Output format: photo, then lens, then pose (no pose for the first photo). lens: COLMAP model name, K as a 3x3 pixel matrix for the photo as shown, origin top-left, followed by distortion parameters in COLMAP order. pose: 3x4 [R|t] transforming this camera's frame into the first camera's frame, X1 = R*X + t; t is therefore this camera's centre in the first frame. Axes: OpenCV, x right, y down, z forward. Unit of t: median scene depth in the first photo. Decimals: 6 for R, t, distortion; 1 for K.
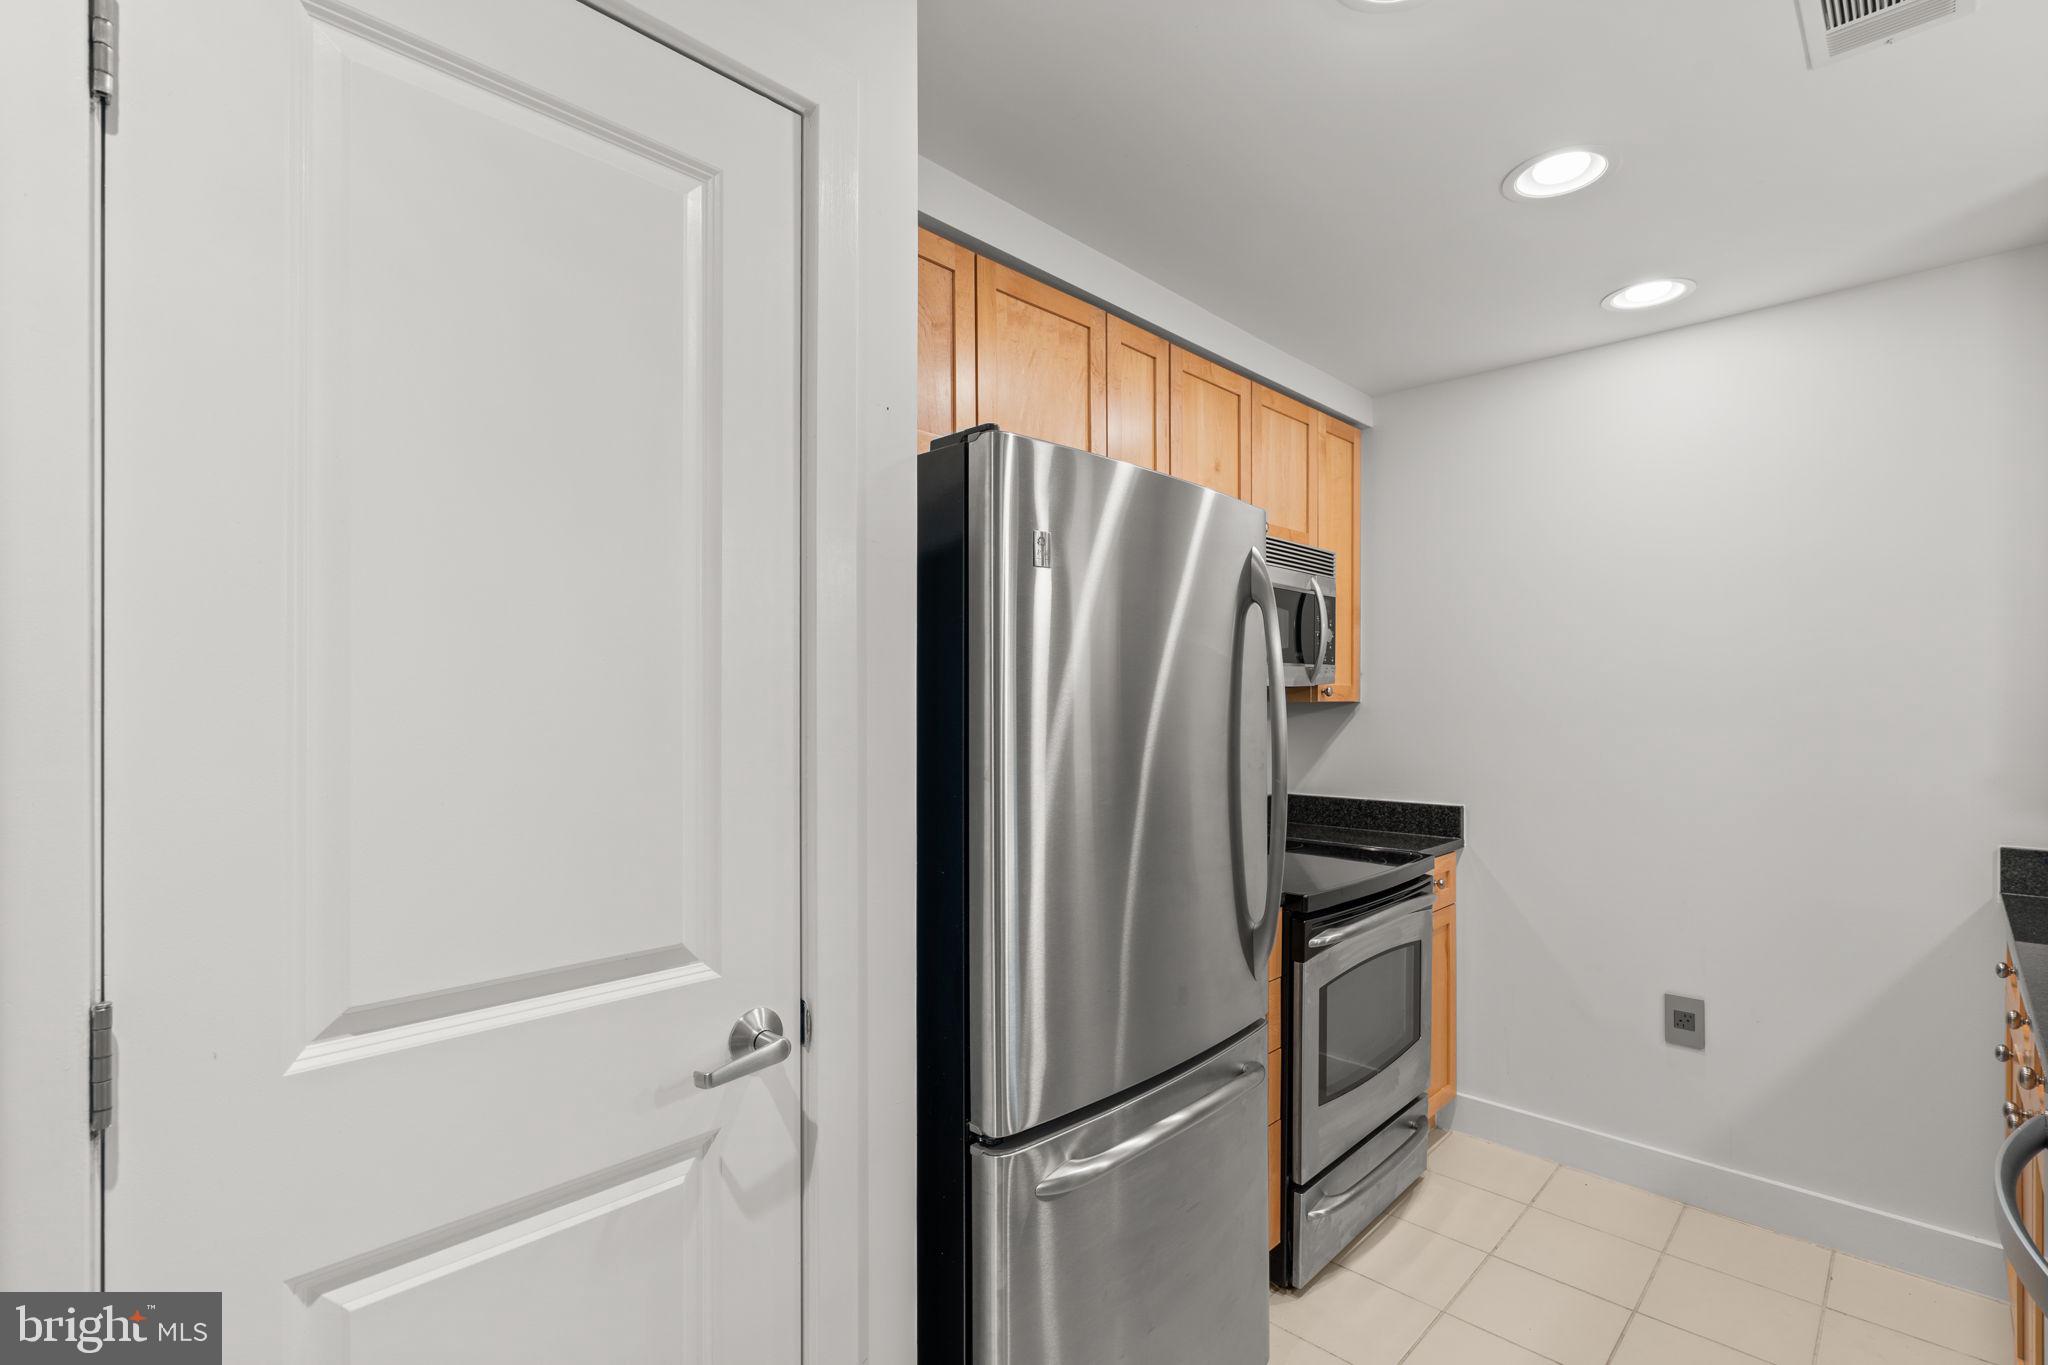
lens RADIAL K [[933.3, 0, 1028.6], [0, 933.3, 686.7], [0, 0, 1]] dist [-0.001813, 0.001064]
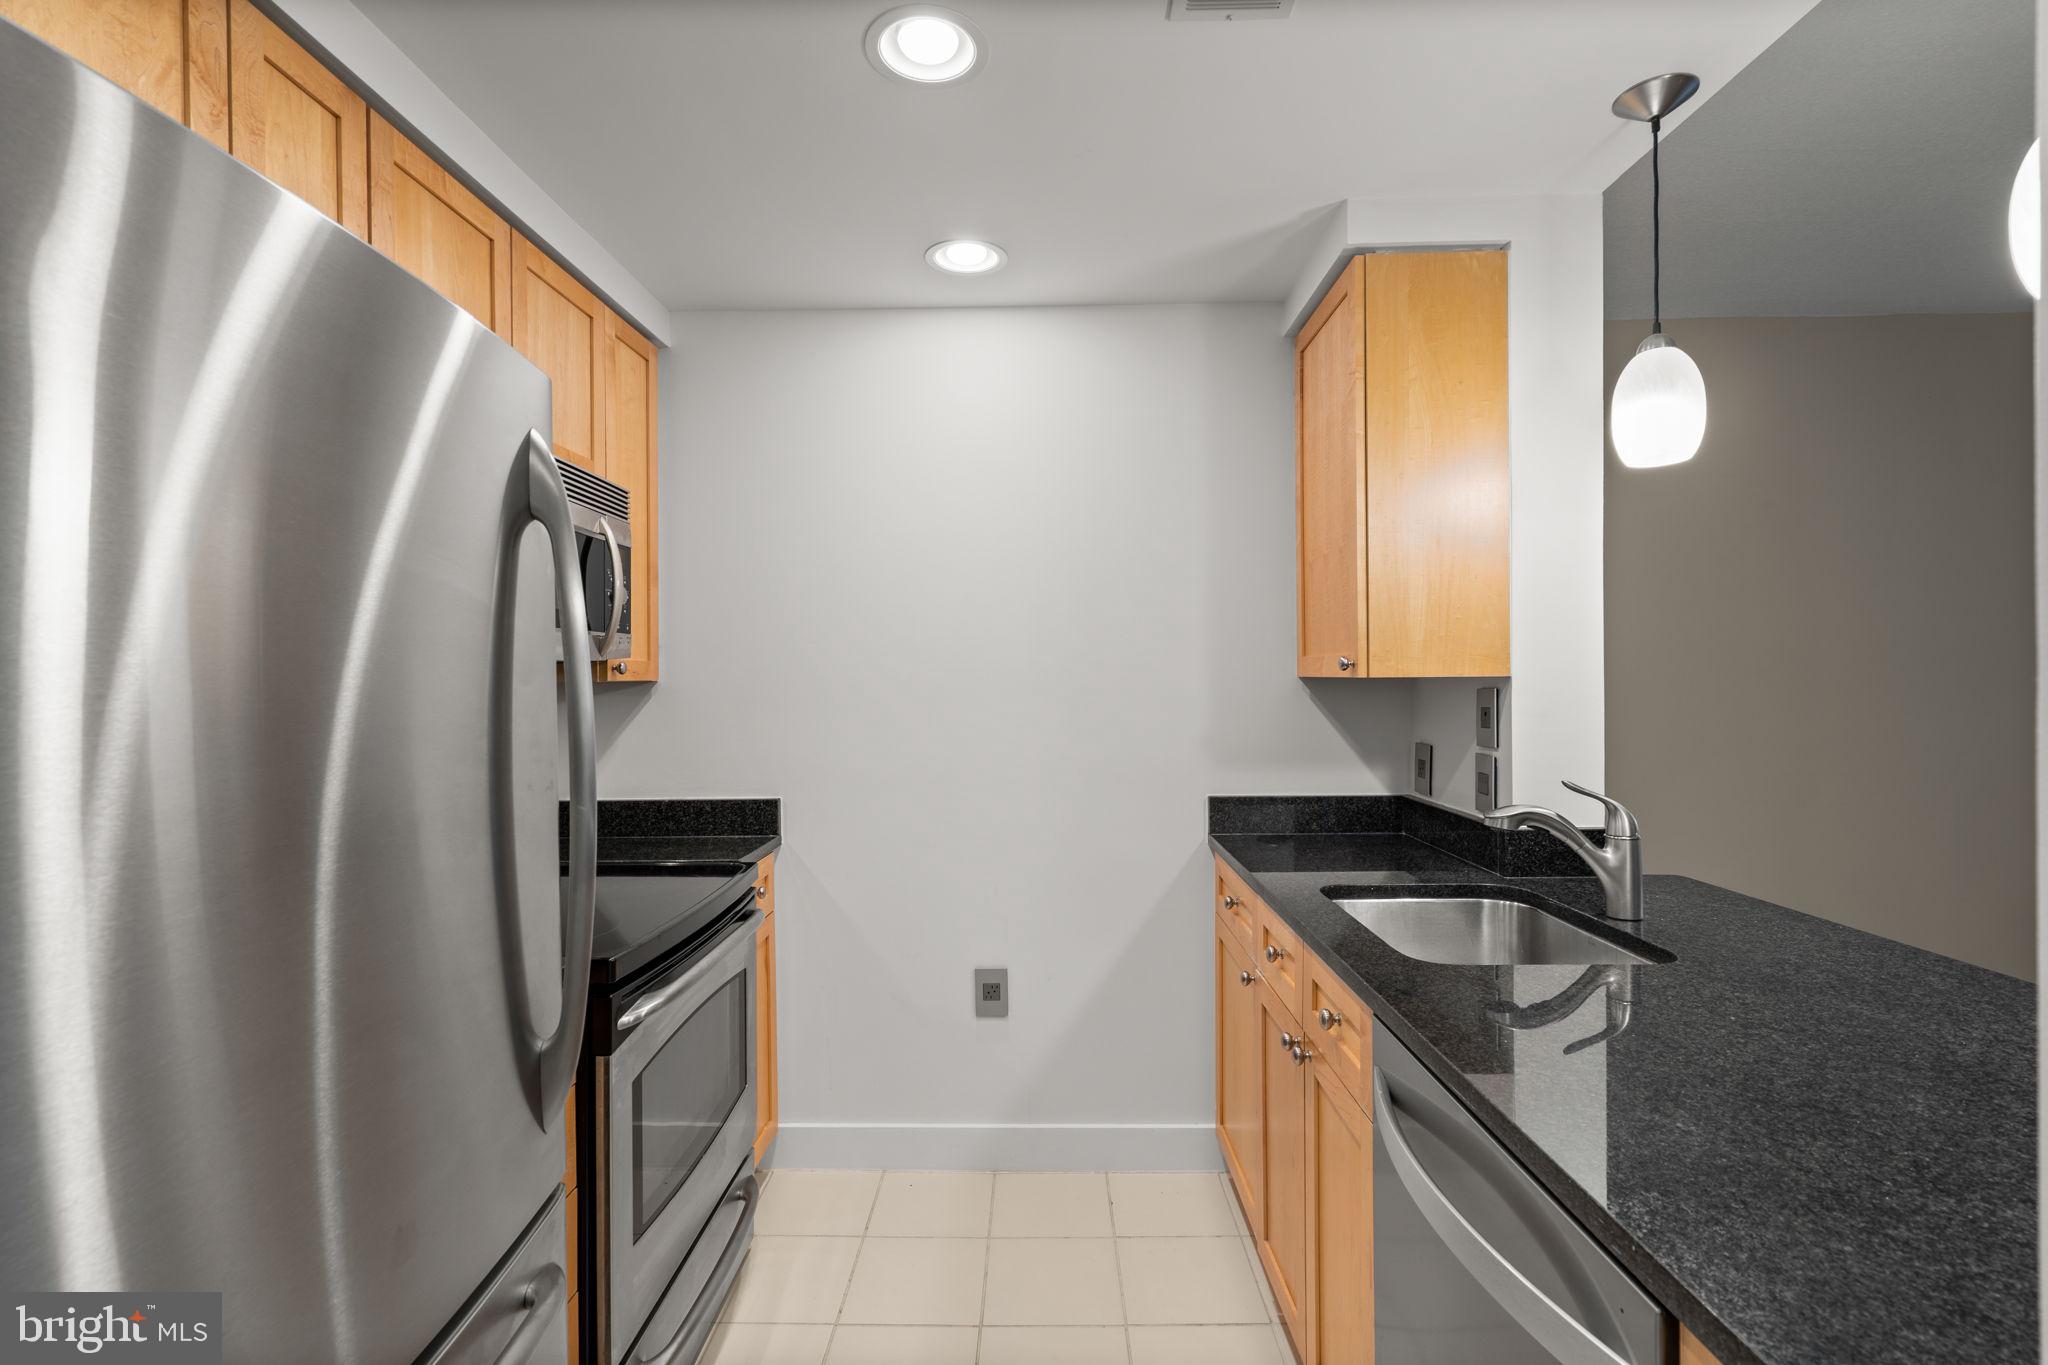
lens RADIAL K [[933.3, 0, 1028.6], [0, 933.3, 686.7], [0, 0, 1]] dist [-0.001813, 0.001064]
pose [[0.728160, -0.013234, 0.685279, 0.040077], [-0.001653, 0.999777, 0.021063, 0.004271], [-0.685405, -0.016470, 0.727976, 0.235392]]
